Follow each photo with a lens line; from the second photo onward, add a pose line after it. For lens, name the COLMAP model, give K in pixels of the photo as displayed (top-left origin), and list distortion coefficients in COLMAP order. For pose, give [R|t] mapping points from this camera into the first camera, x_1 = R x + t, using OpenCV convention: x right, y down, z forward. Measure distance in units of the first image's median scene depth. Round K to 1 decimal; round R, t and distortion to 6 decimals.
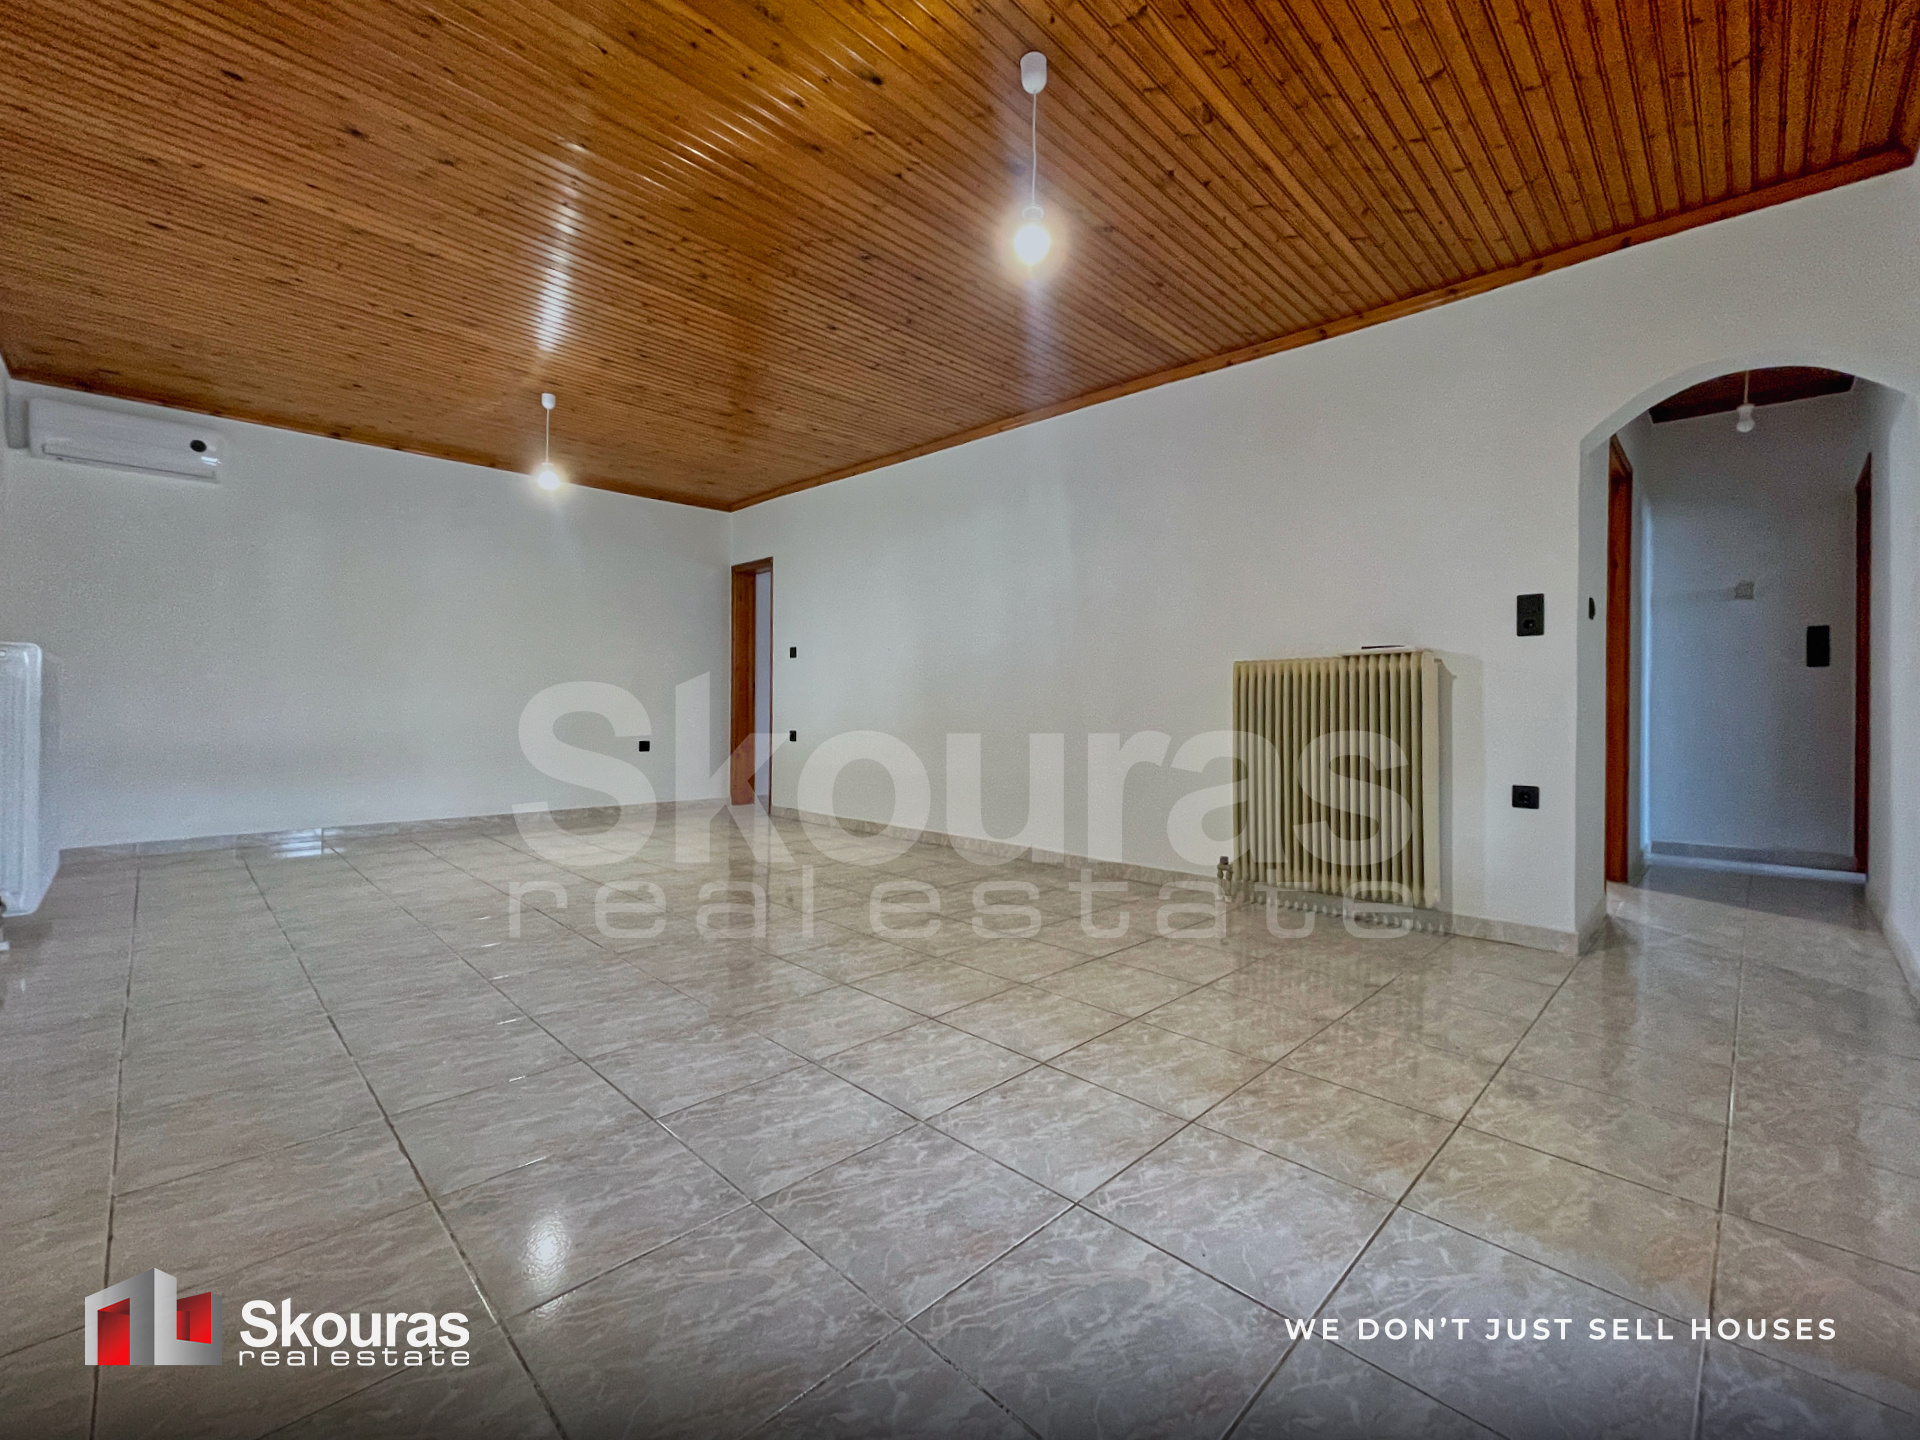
lens RADIAL K [[782.9, 0, 994.0], [0, 782.9, 703.8], [0, 0, 1]] dist [-0.009405, 0.002441]
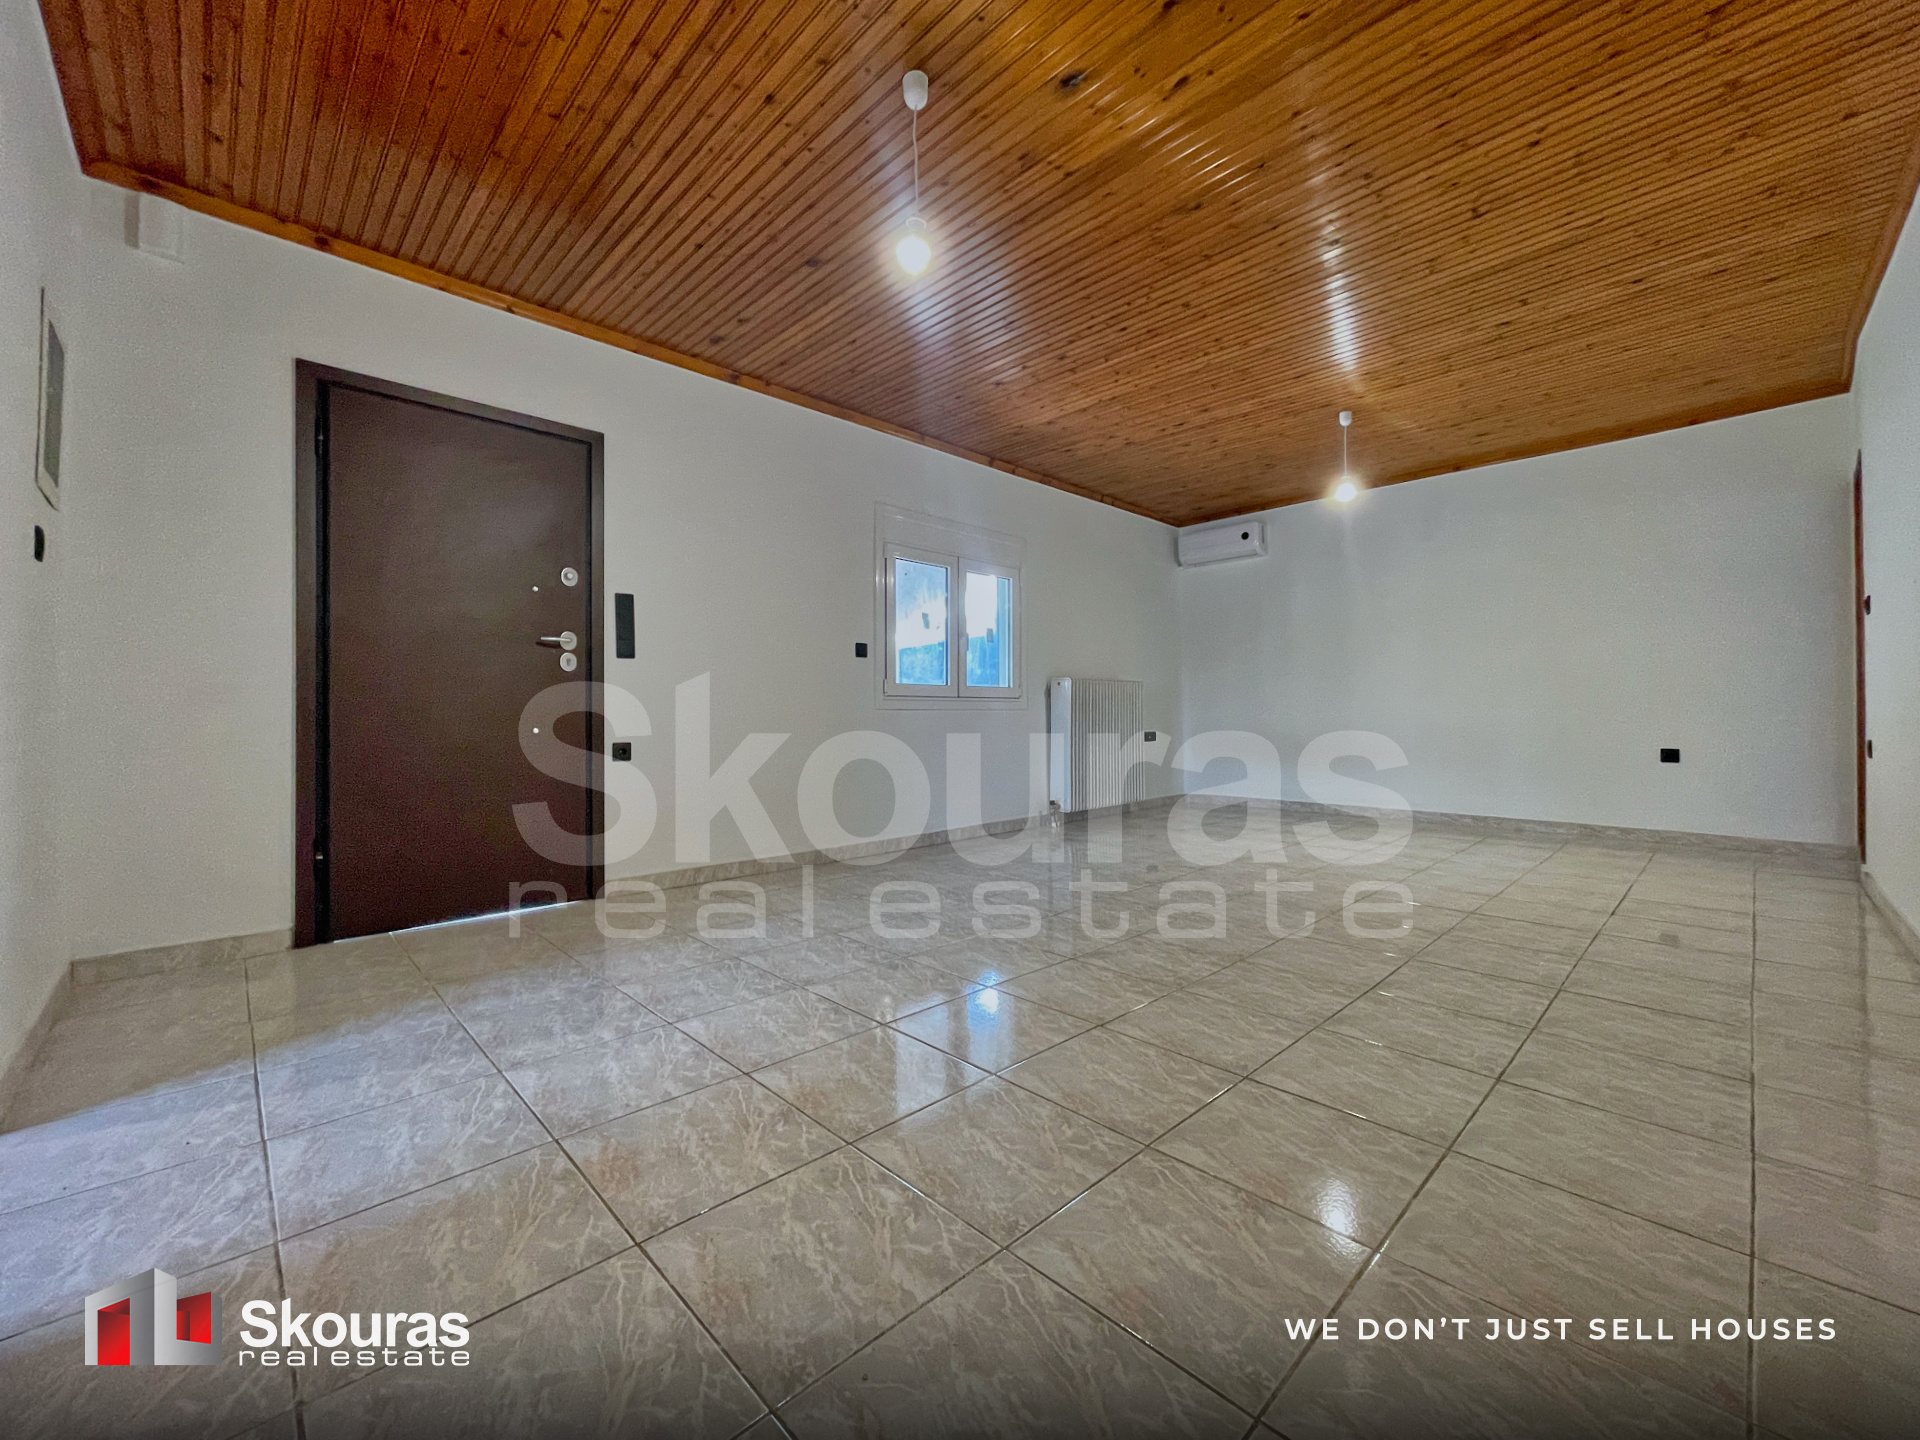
lens RADIAL K [[782.9, 0, 969.6], [0, 782.9, 714.8], [0, 0, 1]] dist [-0.009405, 0.002441]
pose [[-0.025637, -0.004757, -0.999660, 0.783421], [0.010804, 0.999929, -0.005035, 0.025122], [0.999613, -0.010929, -0.025584, 0.788454]]
